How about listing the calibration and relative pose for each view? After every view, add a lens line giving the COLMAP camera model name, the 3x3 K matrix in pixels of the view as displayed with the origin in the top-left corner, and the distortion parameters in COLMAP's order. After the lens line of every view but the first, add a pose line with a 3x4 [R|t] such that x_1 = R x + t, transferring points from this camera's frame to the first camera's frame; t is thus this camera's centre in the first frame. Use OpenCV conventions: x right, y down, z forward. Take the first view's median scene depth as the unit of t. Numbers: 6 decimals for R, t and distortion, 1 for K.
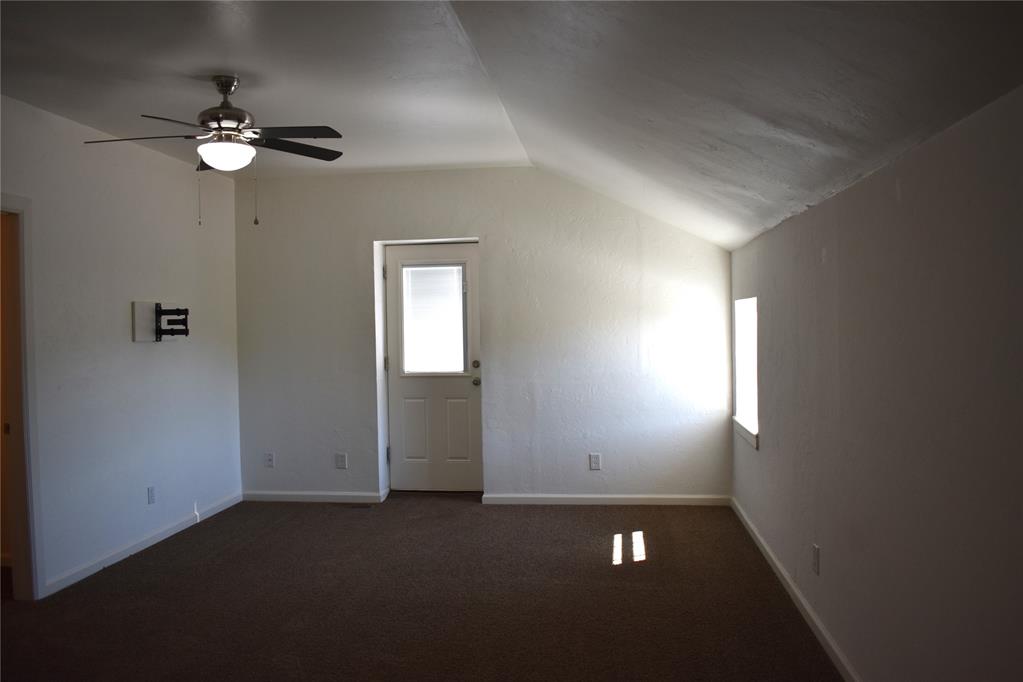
lens RADIAL K [[796.7, 0, 512.5], [0, 796.7, 341.3], [0, 0, 1]] dist [-0.083694, 0.006899]
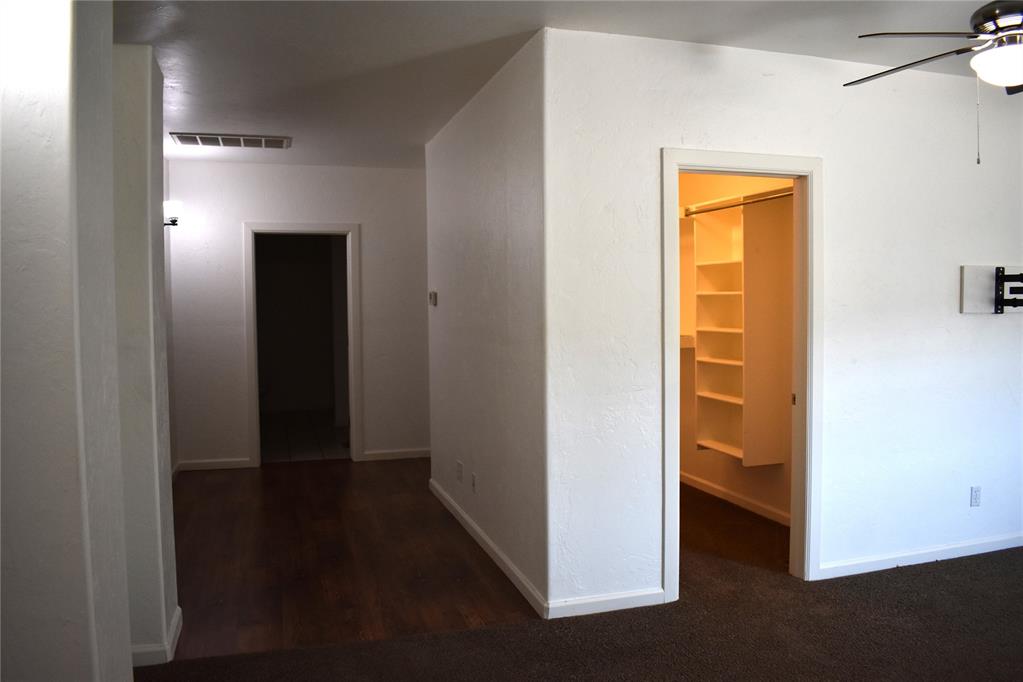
lens RADIAL K [[796.7, 0, 510.3], [0, 796.7, 340.4], [0, 0, 1]] dist [-0.083694, 0.006899]
pose [[0.408275, 0.058373, -0.910991, 0.078985], [-0.018765, 0.998279, 0.055556, -0.007400], [0.912666, -0.005587, 0.408668, 0.207348]]
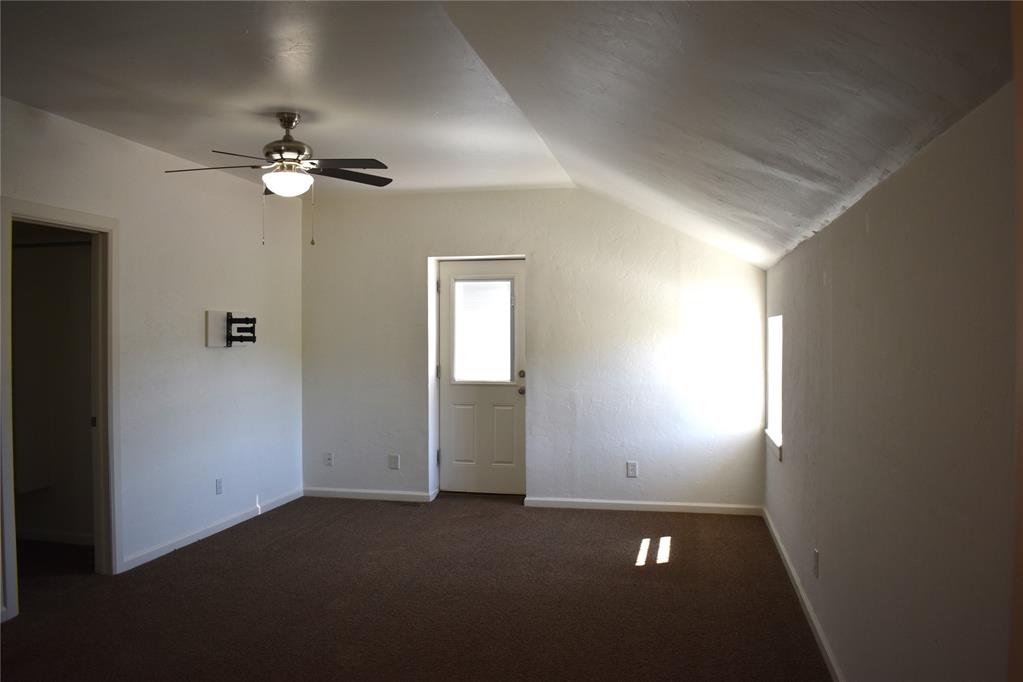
lens RADIAL K [[796.7, 0, 512.5], [0, 796.7, 341.0], [0, 0, 1]] dist [-0.083694, 0.006899]
pose [[0.995703, 0.017465, -0.090943, 0.046824], [-0.018743, 0.999737, -0.013224, -0.001238], [0.090688, 0.014871, 0.995768, -0.069506]]
